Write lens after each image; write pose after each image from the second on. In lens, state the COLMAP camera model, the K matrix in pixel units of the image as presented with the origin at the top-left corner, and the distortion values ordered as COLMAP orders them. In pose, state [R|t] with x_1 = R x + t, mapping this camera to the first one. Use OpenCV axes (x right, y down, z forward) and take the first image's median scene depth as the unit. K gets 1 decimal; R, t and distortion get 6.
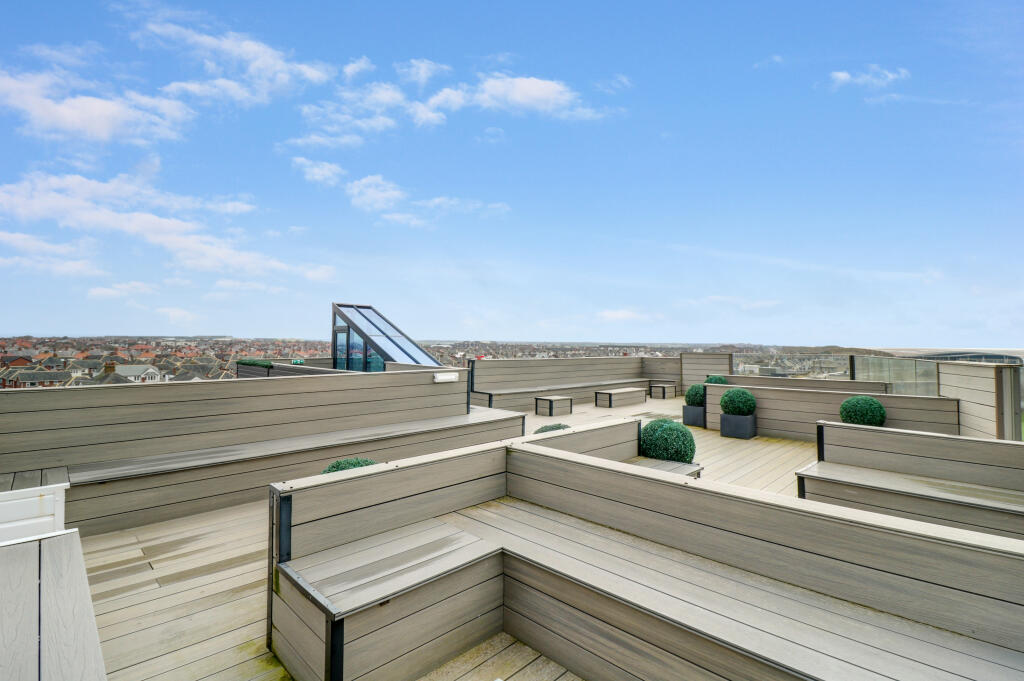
lens RADIAL K [[493.5, 0, 517.3], [0, 493.5, 330.3], [0, 0, 1]] dist [-0.002990, -0.013832]
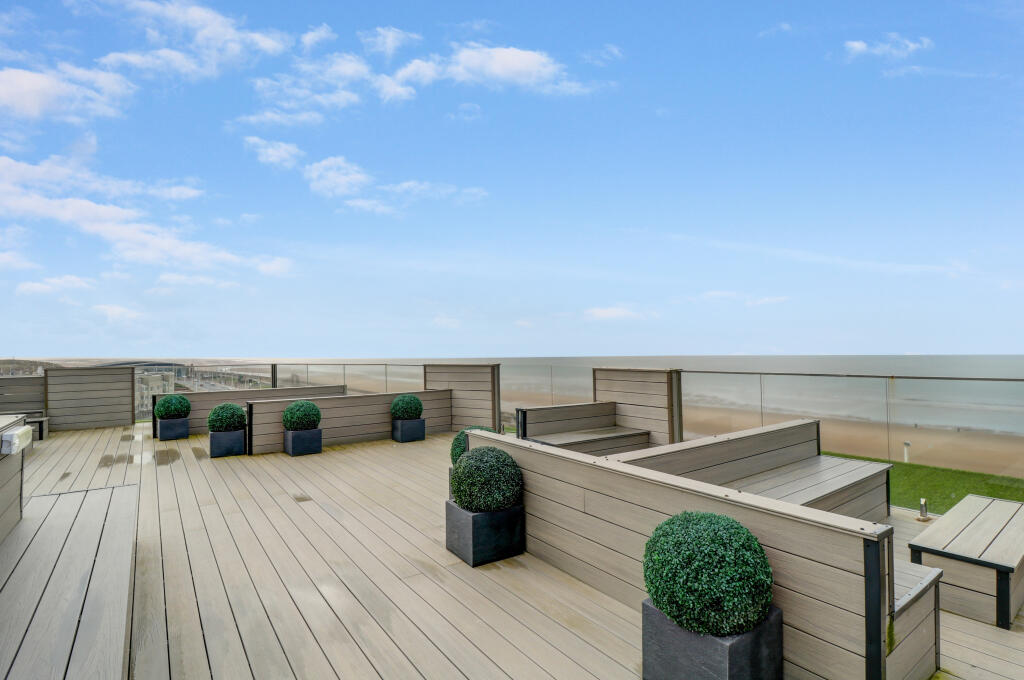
lens RADIAL K [[493.5, 0, 517.3], [0, 493.5, 329.8], [0, 0, 1]] dist [-0.002990, -0.013832]
pose [[0.138020, 0.040634, 0.989596, -0.398862], [-0.017236, 0.999105, -0.038621, 0.010202], [-0.990279, -0.011726, 0.138597, 0.436572]]
